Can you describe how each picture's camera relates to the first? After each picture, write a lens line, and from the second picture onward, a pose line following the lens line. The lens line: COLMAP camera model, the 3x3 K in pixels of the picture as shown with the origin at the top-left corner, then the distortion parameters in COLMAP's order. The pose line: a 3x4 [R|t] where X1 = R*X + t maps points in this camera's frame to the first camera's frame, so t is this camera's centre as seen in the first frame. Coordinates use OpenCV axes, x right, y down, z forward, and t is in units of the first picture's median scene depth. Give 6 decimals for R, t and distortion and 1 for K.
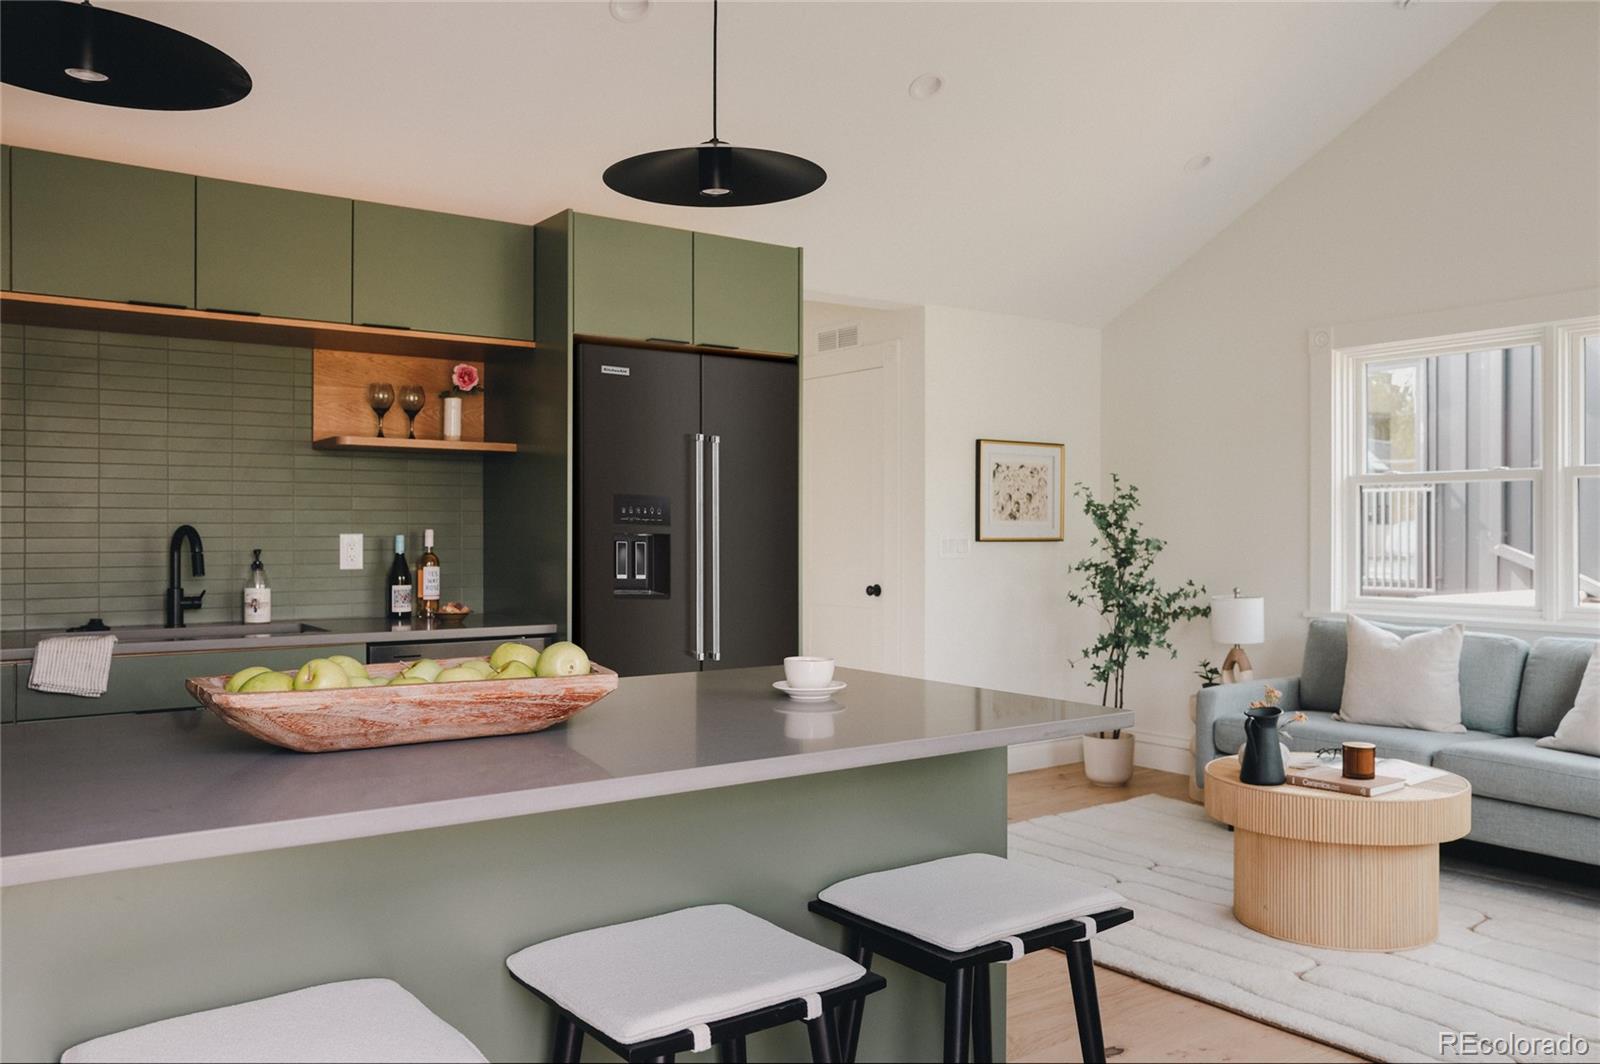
lens RADIAL K [[1247.1, 0, 797.8], [0, 1247.1, 547.7], [0, 0, 1]] dist [-0.059947, 0.087956]
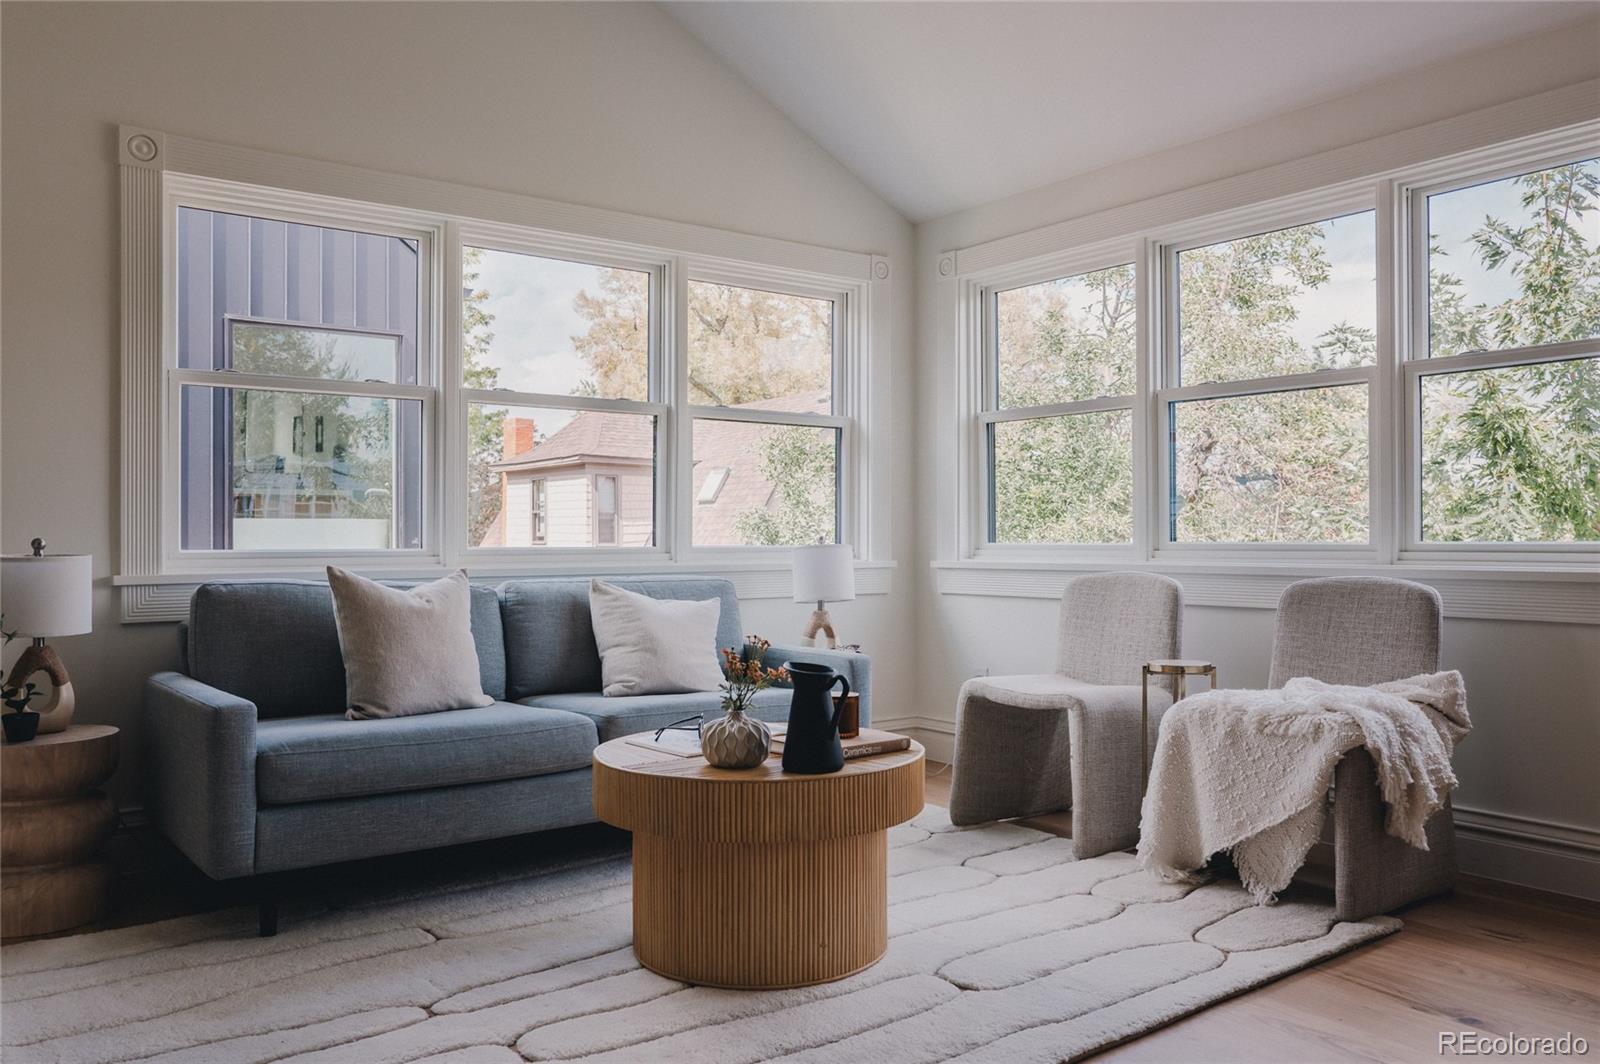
lens RADIAL K [[1247.1, 0, 797.8], [0, 1247.1, 547.7], [0, 0, 1]] dist [-0.059947, 0.087956]
pose [[-0.023192, -0.004916, 0.999719, -0.278967], [0.016275, 0.999854, 0.005294, 0.050416], [-0.999599, 0.016393, -0.023108, 0.864365]]
